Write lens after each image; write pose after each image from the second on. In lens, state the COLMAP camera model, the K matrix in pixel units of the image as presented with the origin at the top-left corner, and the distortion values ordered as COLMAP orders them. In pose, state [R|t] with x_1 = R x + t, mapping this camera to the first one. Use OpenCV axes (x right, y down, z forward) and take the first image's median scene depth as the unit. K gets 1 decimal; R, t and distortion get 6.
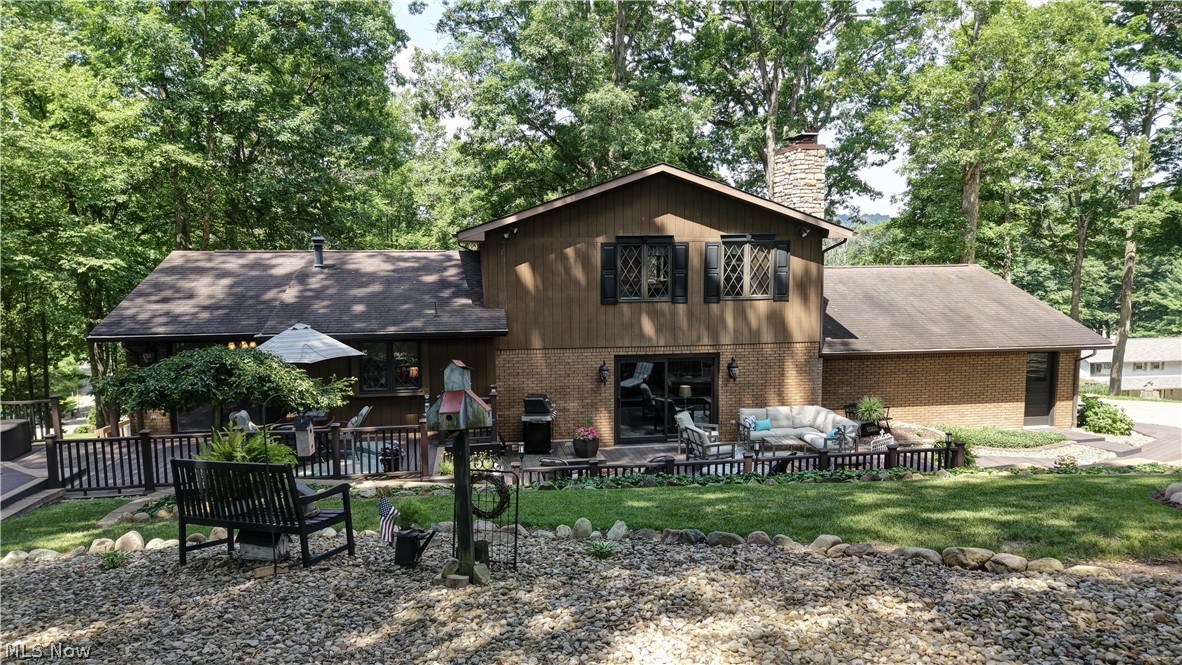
lens RADIAL K [[790.8, 0, 591.0], [0, 790.8, 332.5], [0, 0, 1]] dist [0.037854, -0.051362]
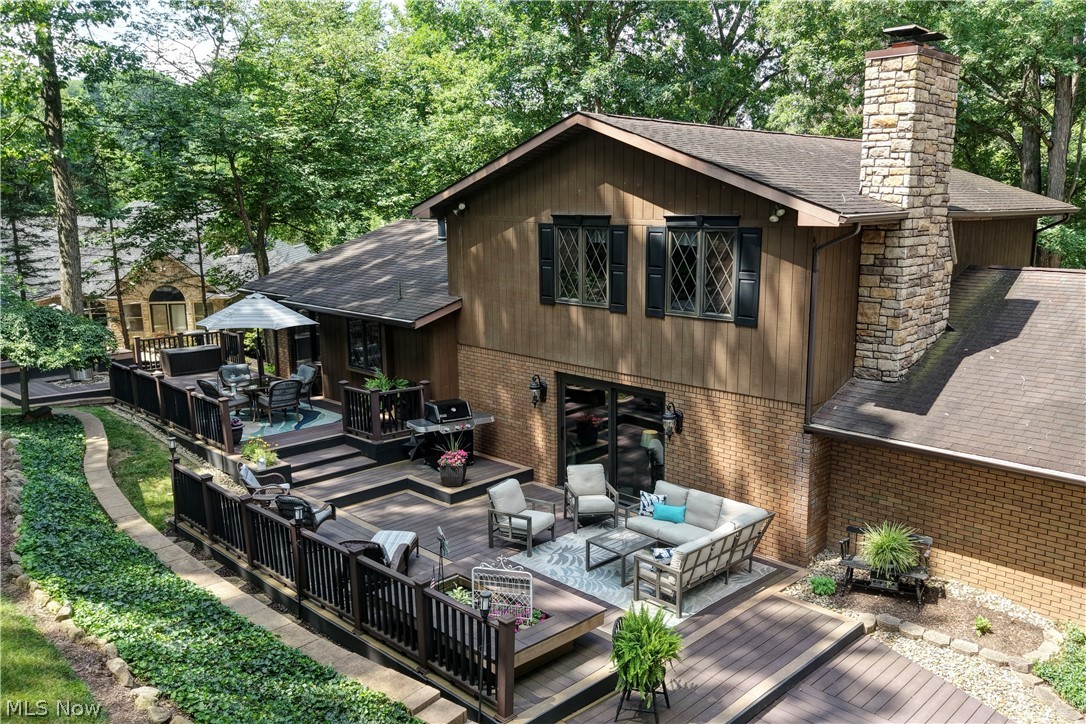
lens RADIAL K [[856.9, 0, 587.9], [0, 856.9, 360.9], [0, 0, 1]] dist [0.121977, -0.229011]
pose [[0.615848, 0.149479, -0.773555, 0.692734], [-0.097219, 0.988751, 0.113664, -0.078729], [0.781844, 0.005204, 0.623453, 0.502307]]
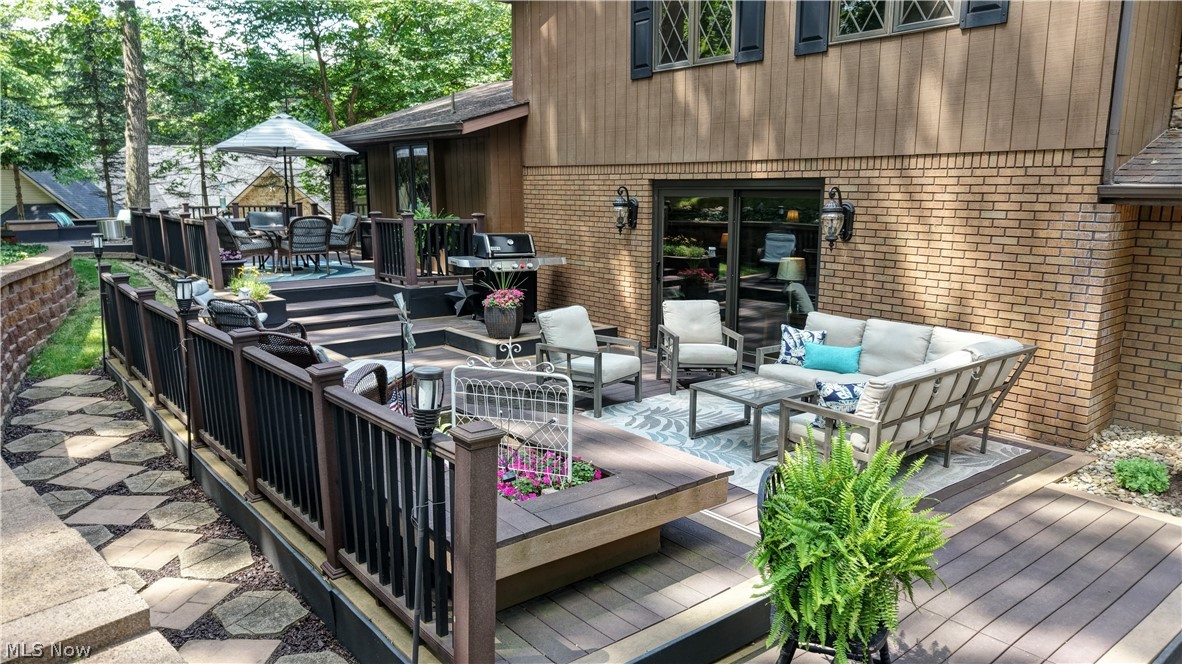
lens RADIAL K [[790.8, 0, 591.0], [0, 790.8, 332.0], [0, 0, 1]] dist [0.037854, -0.051362]
pose [[0.508319, 0.163255, -0.845553, 0.477364], [-0.107904, 0.986203, 0.125542, 0.067410], [0.854382, 0.027423, 0.518922, 0.688516]]
